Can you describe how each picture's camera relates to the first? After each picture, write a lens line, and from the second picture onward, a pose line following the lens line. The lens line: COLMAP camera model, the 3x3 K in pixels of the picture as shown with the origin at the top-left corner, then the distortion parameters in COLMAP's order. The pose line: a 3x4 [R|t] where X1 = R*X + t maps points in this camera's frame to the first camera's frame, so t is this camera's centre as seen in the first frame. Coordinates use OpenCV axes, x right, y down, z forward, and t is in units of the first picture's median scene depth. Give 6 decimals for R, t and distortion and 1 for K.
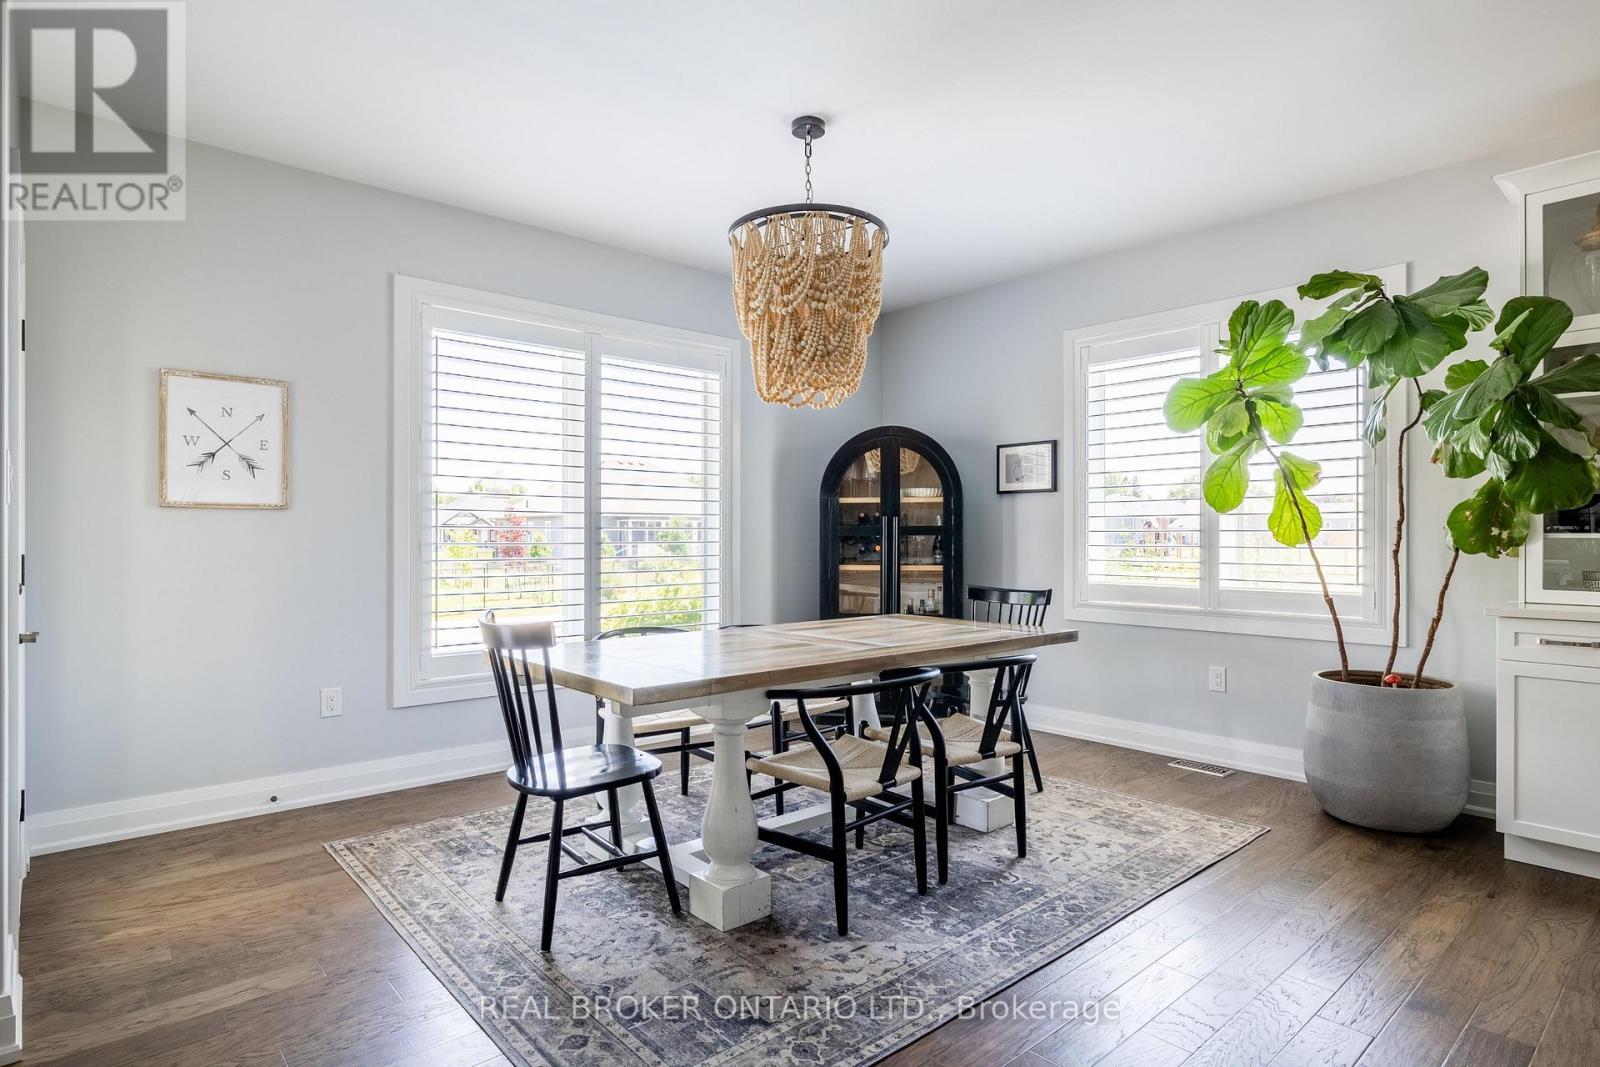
lens RADIAL K [[854.3, 0, 800.0], [0, 854.3, 538.1], [0, 0, 1]] dist [0.003543, 0.000571]
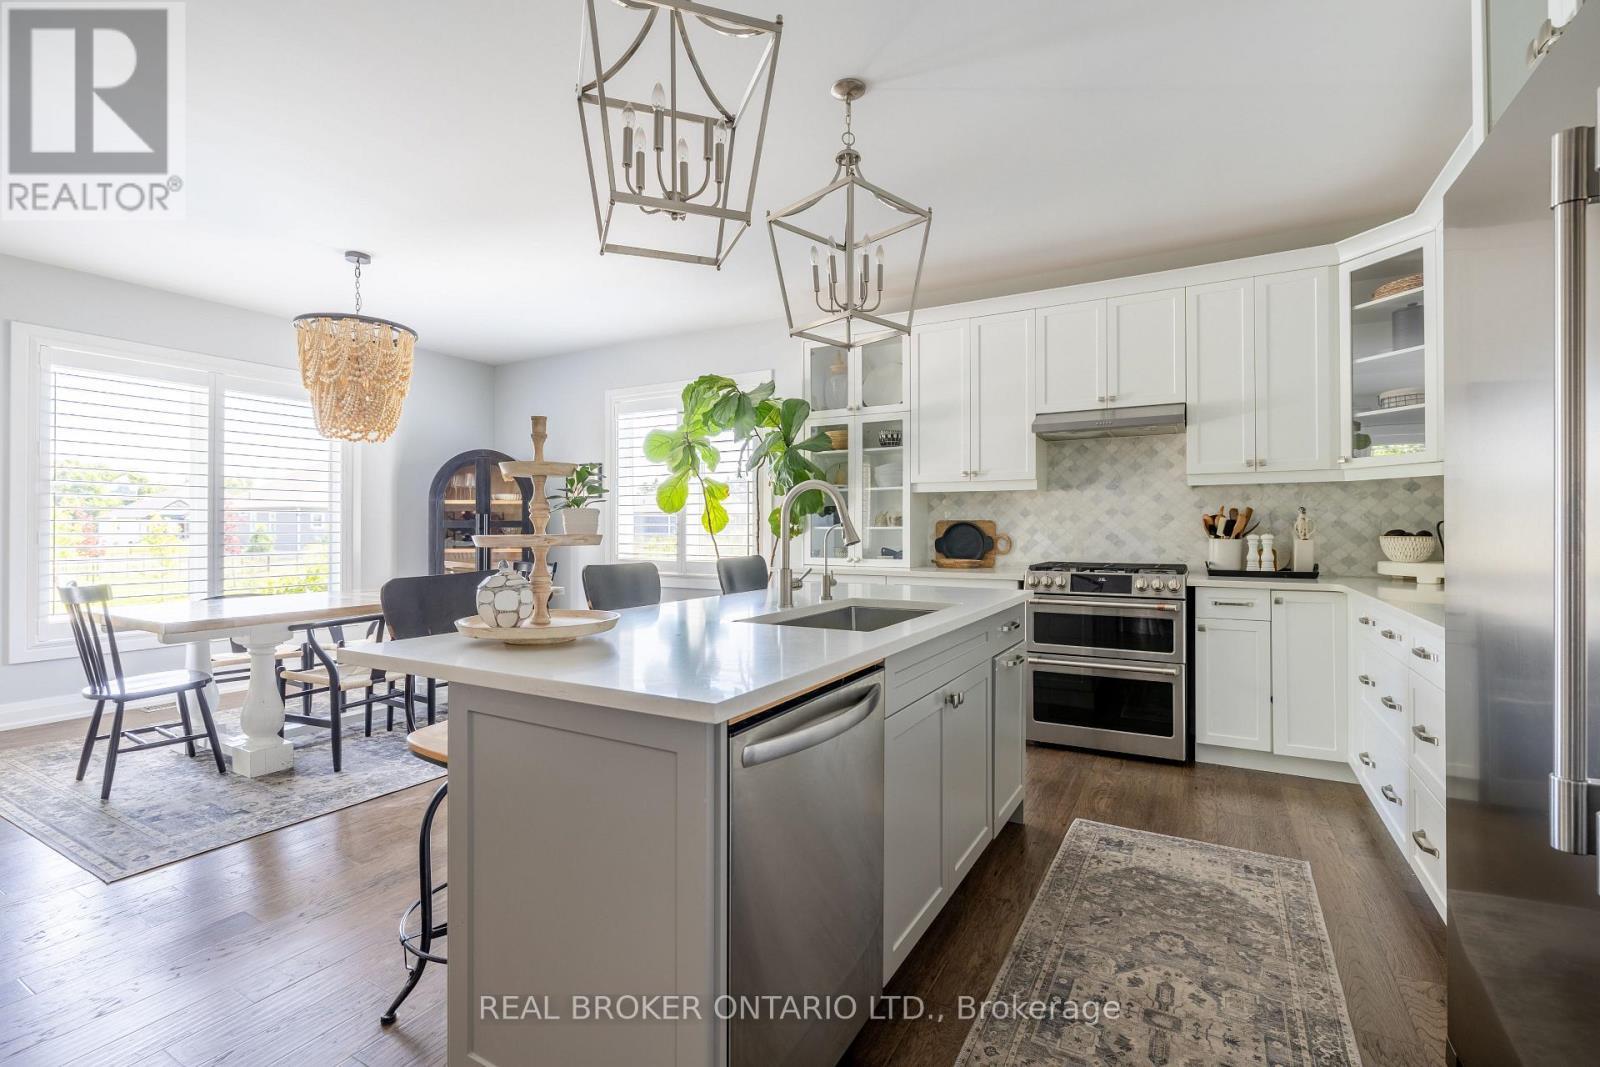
lens RADIAL K [[722.4, 0, 793.0], [0, 722.4, 527.8], [0, 0, 1]] dist [0.003288, 0.000297]
pose [[0.948255, -0.000527, 0.317508, 0.327546], [0.000626, 1.000000, -0.000208, -0.002586], [-0.317508, 0.000396, 0.948256, -0.444613]]
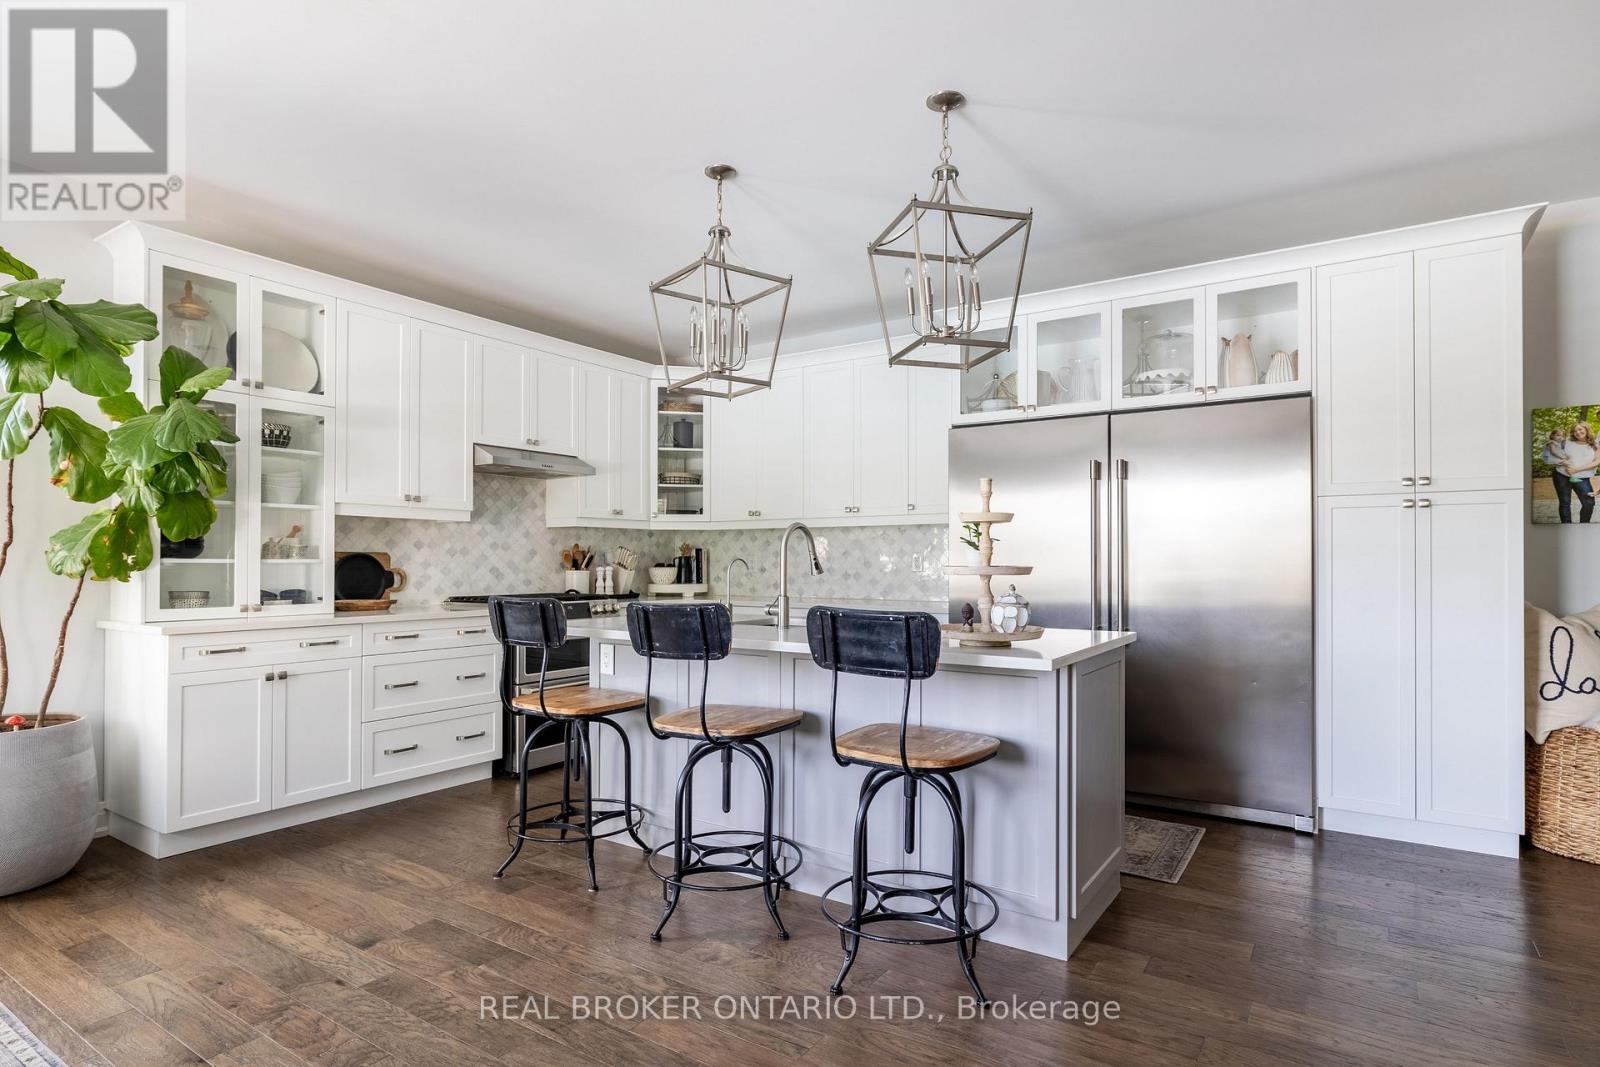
lens RADIAL K [[854.3, 0, 797.1], [0, 854.3, 550.6], [0, 0, 1]] dist [0.003543, 0.000571]
pose [[-0.248161, 0.013903, 0.968619, -0.403651], [0.001372, 0.999901, -0.014001, 0.000521], [-0.968718, -0.002146, -0.248156, 0.457442]]
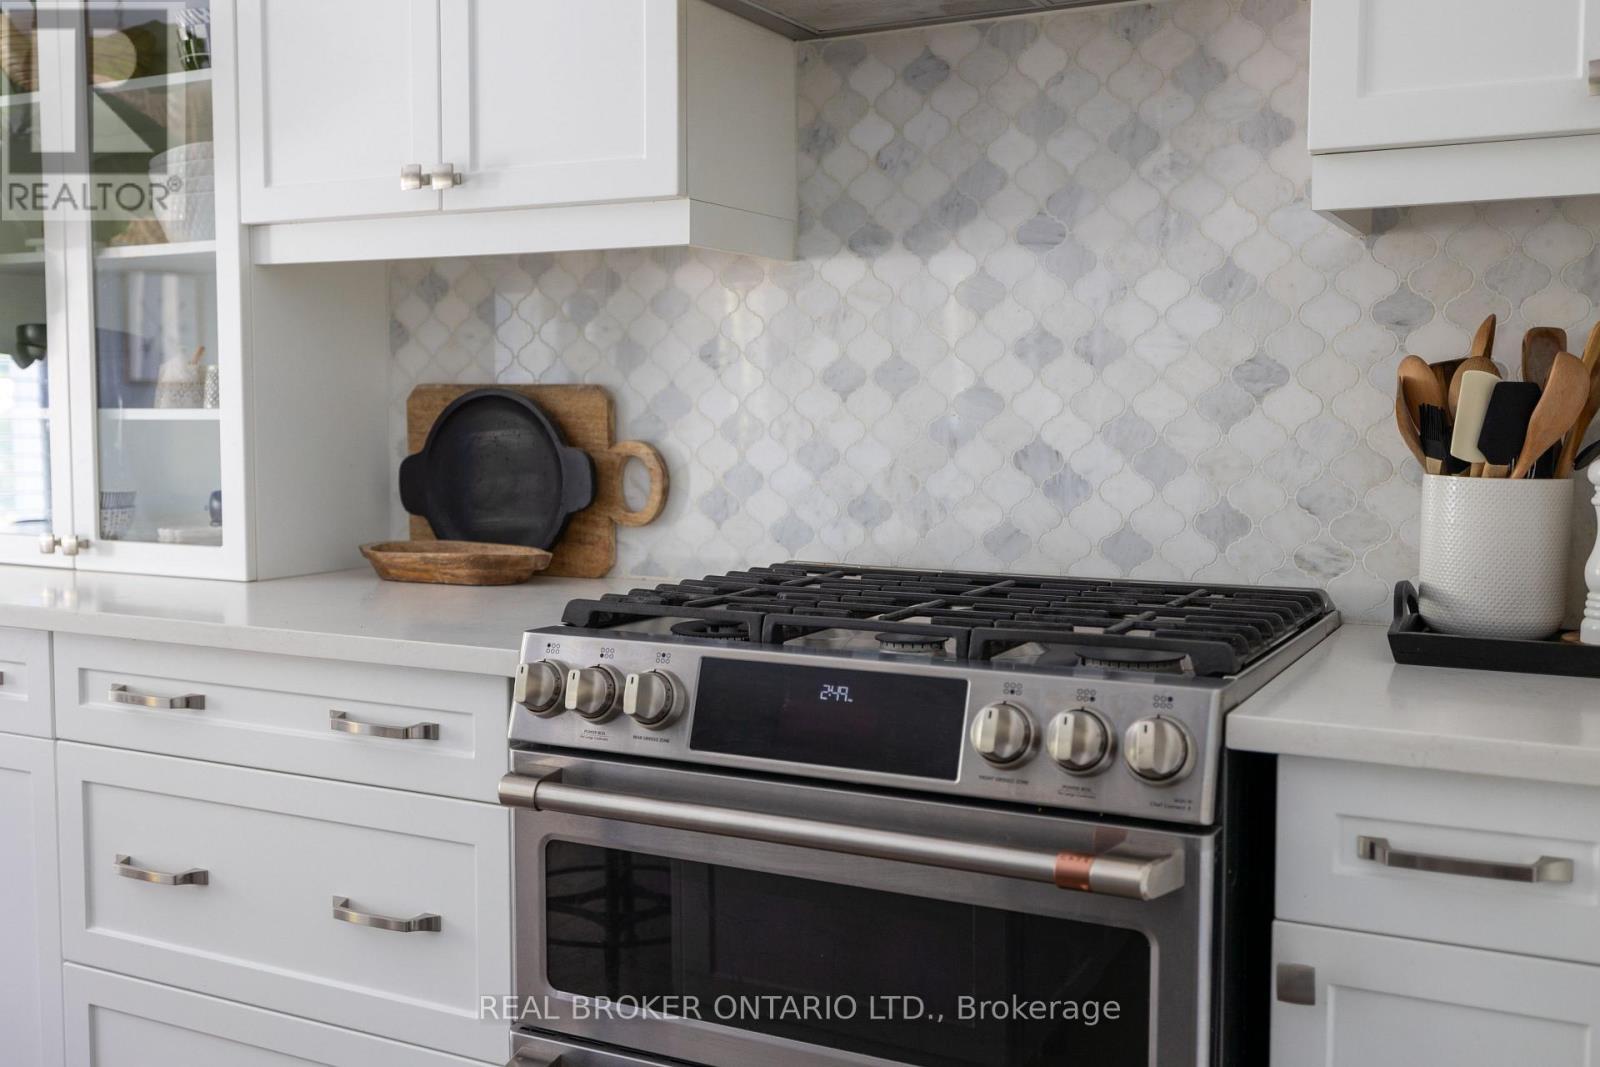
lens RADIAL K [[1564.2, 0, 801.9], [0, 1564.2, 533.6], [0, 0, 1]] dist [0.002211, 0.000000]
pose [[0.932119, -0.027640, 0.361097, 0.963148], [-0.002031, 0.996669, 0.081532, -0.007253], [-0.362147, -0.076731, 0.928957, 0.043310]]
